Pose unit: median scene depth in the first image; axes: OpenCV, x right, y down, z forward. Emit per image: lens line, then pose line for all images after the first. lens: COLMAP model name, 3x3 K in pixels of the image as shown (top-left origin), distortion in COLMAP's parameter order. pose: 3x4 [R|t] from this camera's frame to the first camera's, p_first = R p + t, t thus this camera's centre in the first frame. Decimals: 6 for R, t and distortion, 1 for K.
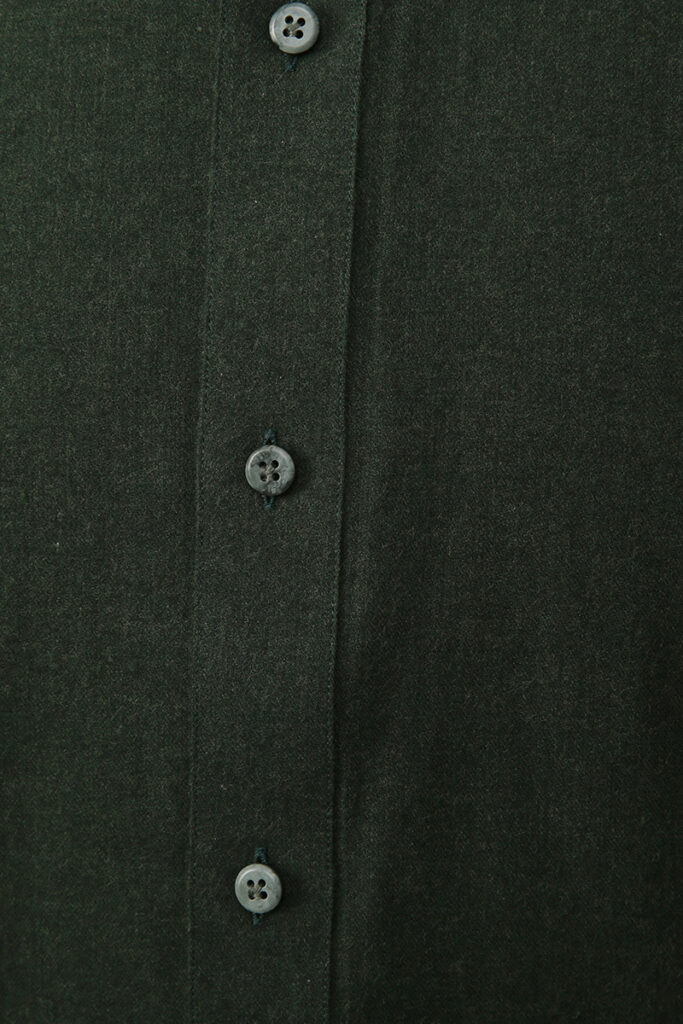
lens RADIAL K [[2494.5, 0, 341.5], [0, 2494.5, 512.0], [0, 0, 1]] dist [0.035325, 0.243984]
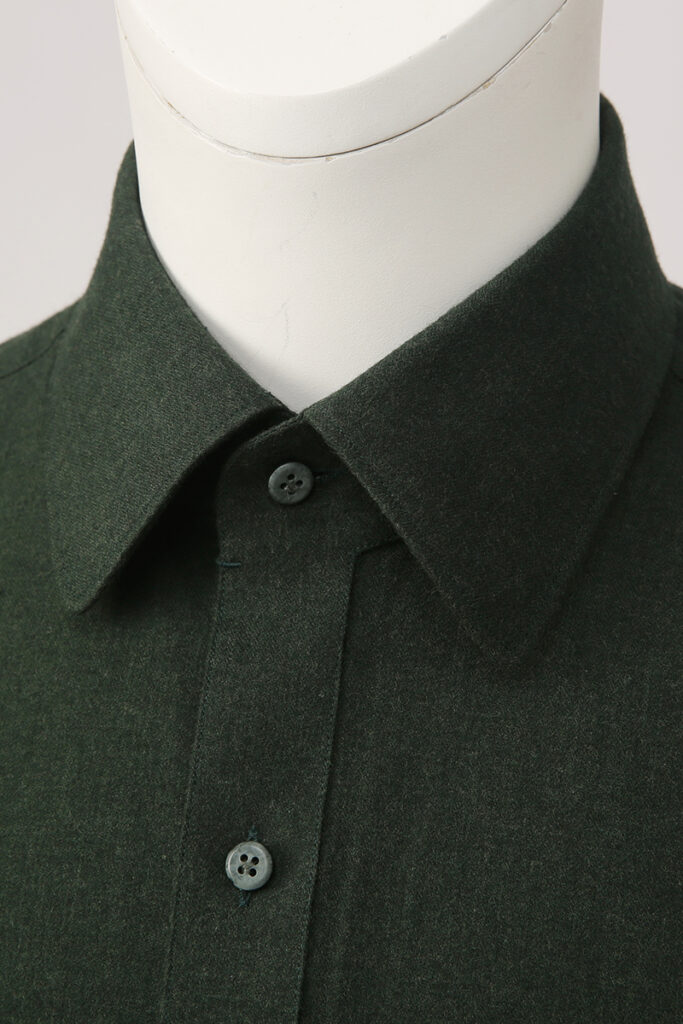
lens RADIAL K [[2494.5, 0, 341.5], [0, 2494.5, 512.0], [0, 0, 1]] dist [0.035325, 0.243984]
pose [[0.993570, 0.025428, -0.110323, 0.130882], [-0.044842, 0.983144, -0.177248, -0.155727], [0.103956, 0.181056, 0.977963, -0.043177]]
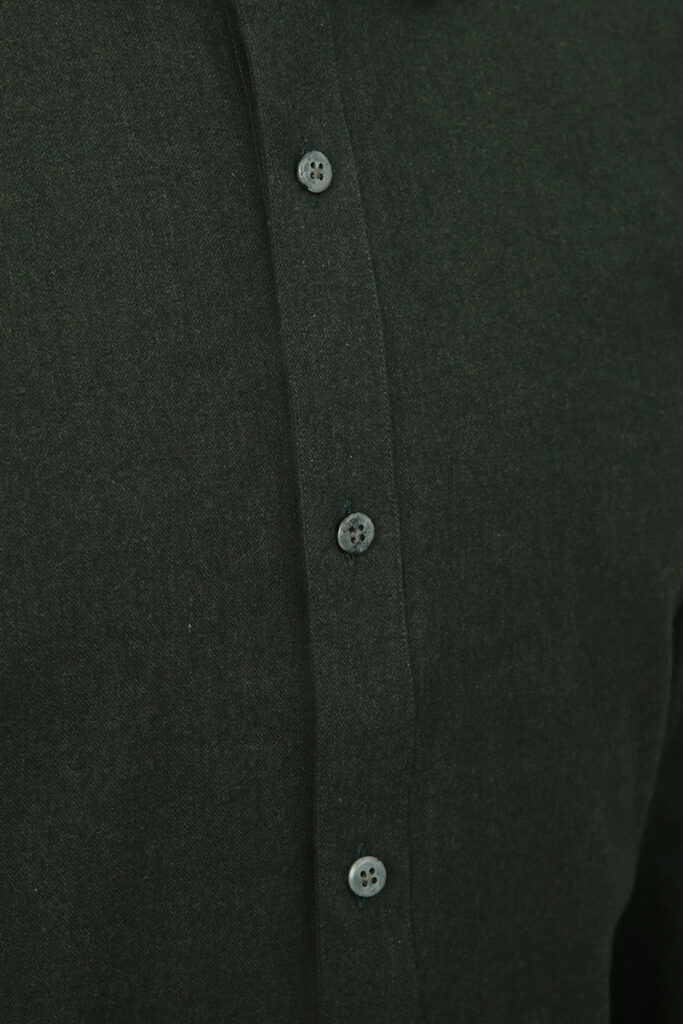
lens RADIAL K [[2360.0, 0, 341.5], [0, 2360.0, 512.0], [0, 0, 1]] dist [0.052846, -0.053197]
pose [[0.727269, -0.137885, 0.672359, -0.805955], [0.141345, 0.988703, 0.049872, -0.085374], [-0.671641, 0.058764, 0.738543, 0.151541]]
